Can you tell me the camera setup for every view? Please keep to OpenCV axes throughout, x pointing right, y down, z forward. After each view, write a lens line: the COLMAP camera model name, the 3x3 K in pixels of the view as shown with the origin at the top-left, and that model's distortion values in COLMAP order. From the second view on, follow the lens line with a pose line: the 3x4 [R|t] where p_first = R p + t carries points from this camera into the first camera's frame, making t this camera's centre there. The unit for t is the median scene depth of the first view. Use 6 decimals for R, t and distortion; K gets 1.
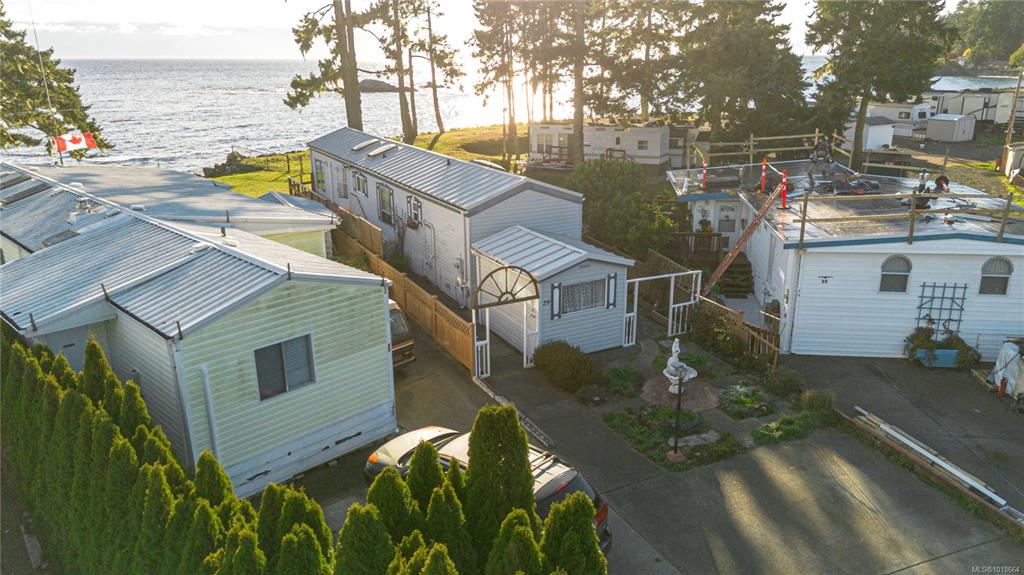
lens RADIAL K [[725.1, 0, 512.0], [0, 725.1, 287.5], [0, 0, 1]] dist [0.075910, -0.069316]
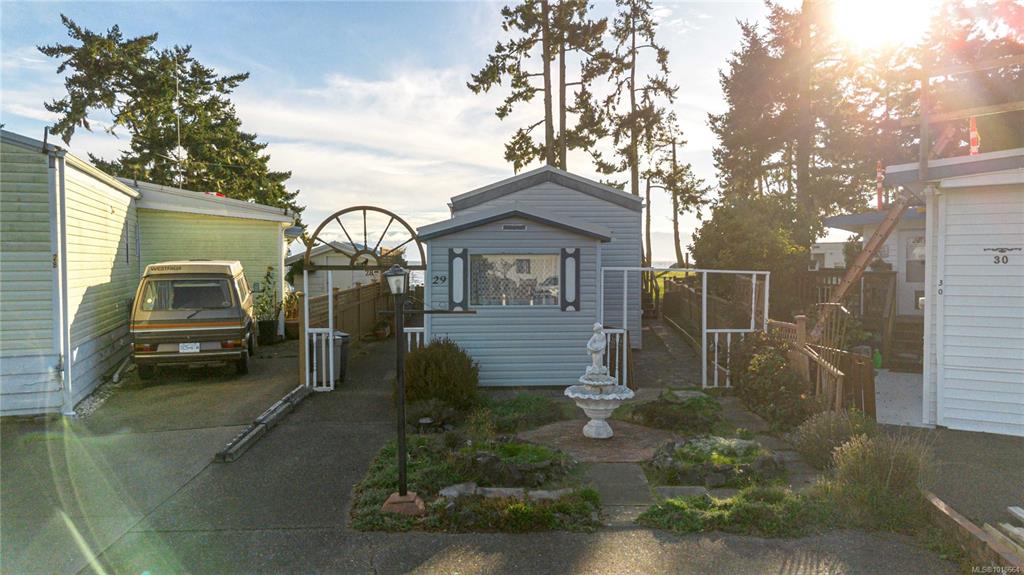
lens RADIAL K [[725.1, 0, 512.0], [0, 725.1, 287.5], [0, 0, 1]] dist [0.075910, -0.069316]
pose [[0.901125, 0.020669, -0.433066, 0.354799], [-0.133988, 0.963243, -0.232831, 0.155936], [0.412335, 0.267836, 0.870772, 0.486811]]
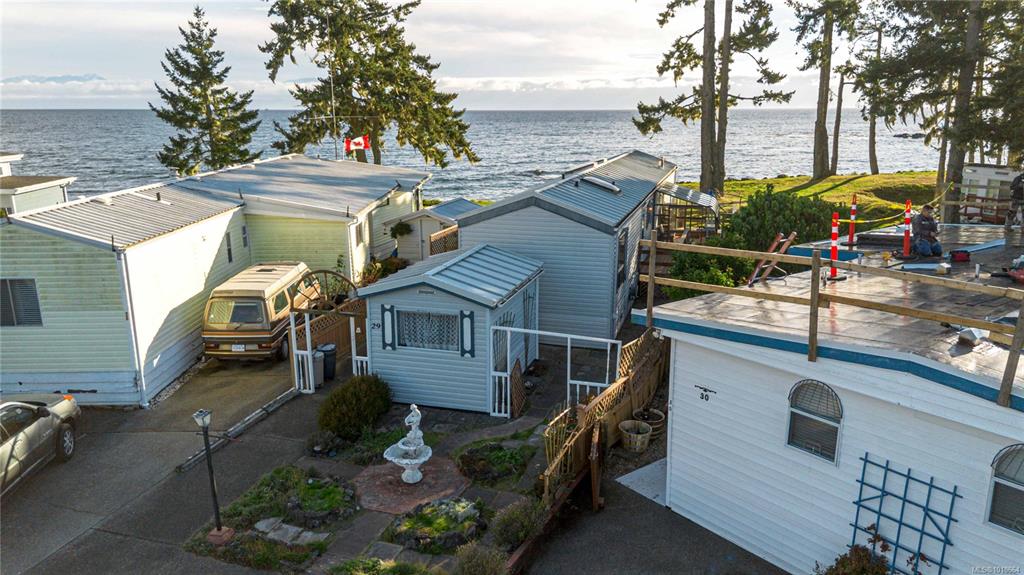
lens RADIAL K [[725.1, 0, 512.0], [0, 725.1, 287.5], [0, 0, 1]] dist [0.075910, -0.069316]
pose [[0.707712, 0.171723, -0.685314, 0.697278], [-0.213749, 0.976594, 0.023976, -0.072699], [0.673391, 0.129517, 0.727853, 0.484035]]
